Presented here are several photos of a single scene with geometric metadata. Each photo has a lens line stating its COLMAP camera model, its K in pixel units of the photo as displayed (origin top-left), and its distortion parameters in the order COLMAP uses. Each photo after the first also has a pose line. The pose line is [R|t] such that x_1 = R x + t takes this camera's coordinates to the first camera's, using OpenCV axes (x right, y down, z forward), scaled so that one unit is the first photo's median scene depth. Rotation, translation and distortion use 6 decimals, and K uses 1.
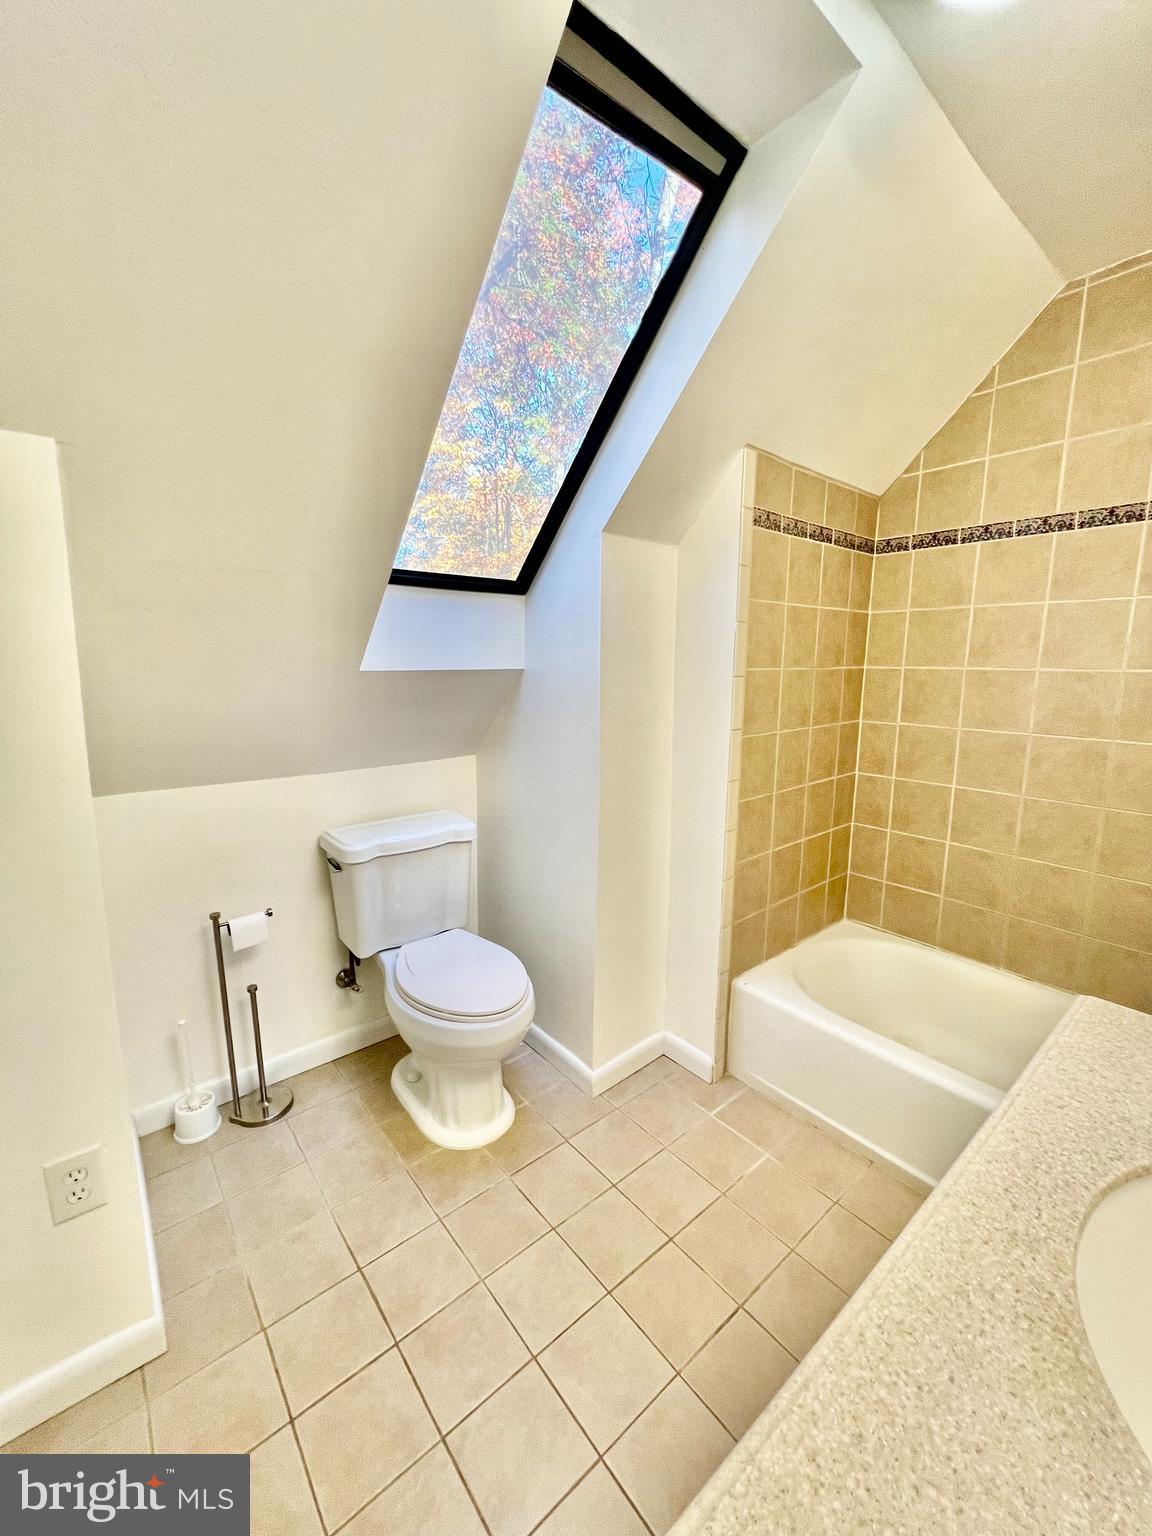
lens RADIAL K [[615.2, 0, 577.3], [0, 615.2, 765.2], [0, 0, 1]] dist [-0.000782, 0.000129]
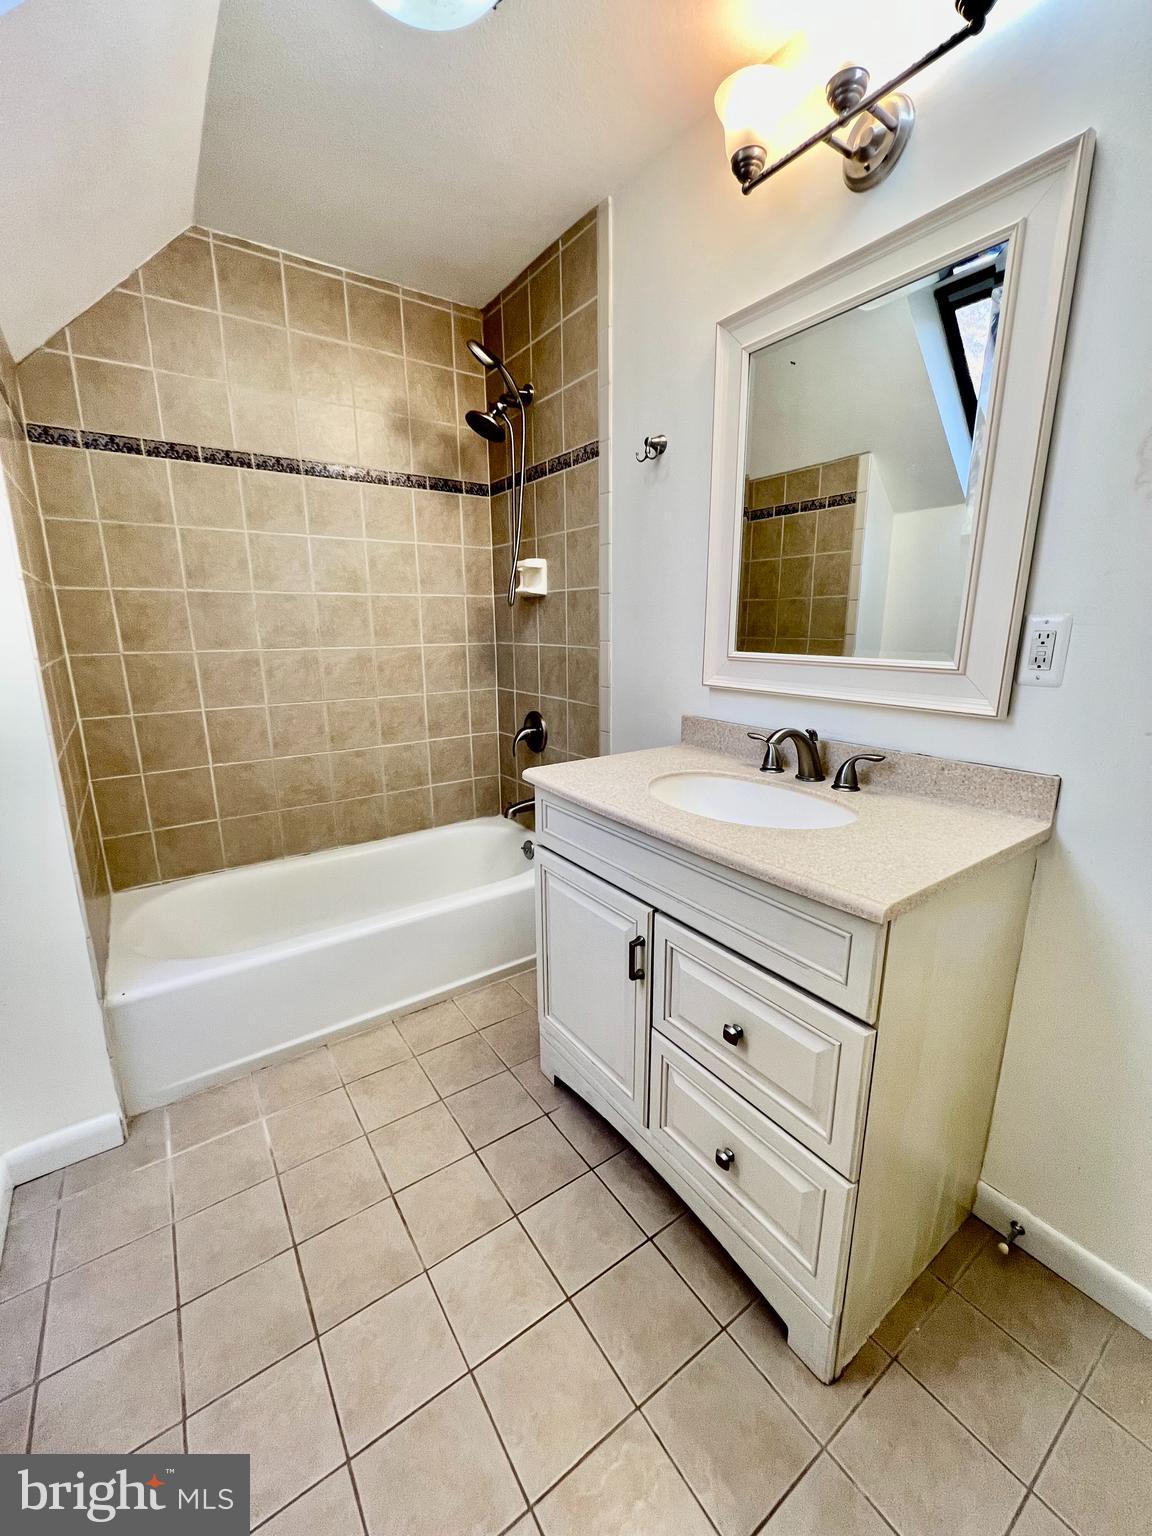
lens RADIAL K [[615.2, 0, 577.3], [0, 615.2, 765.2], [0, 0, 1]] dist [-0.000782, 0.000129]
pose [[0.084021, -0.227181, 0.970221, -0.363557], [0.173586, 0.962114, 0.210251, 0.017524], [-0.981228, 0.150751, 0.120273, 0.310353]]
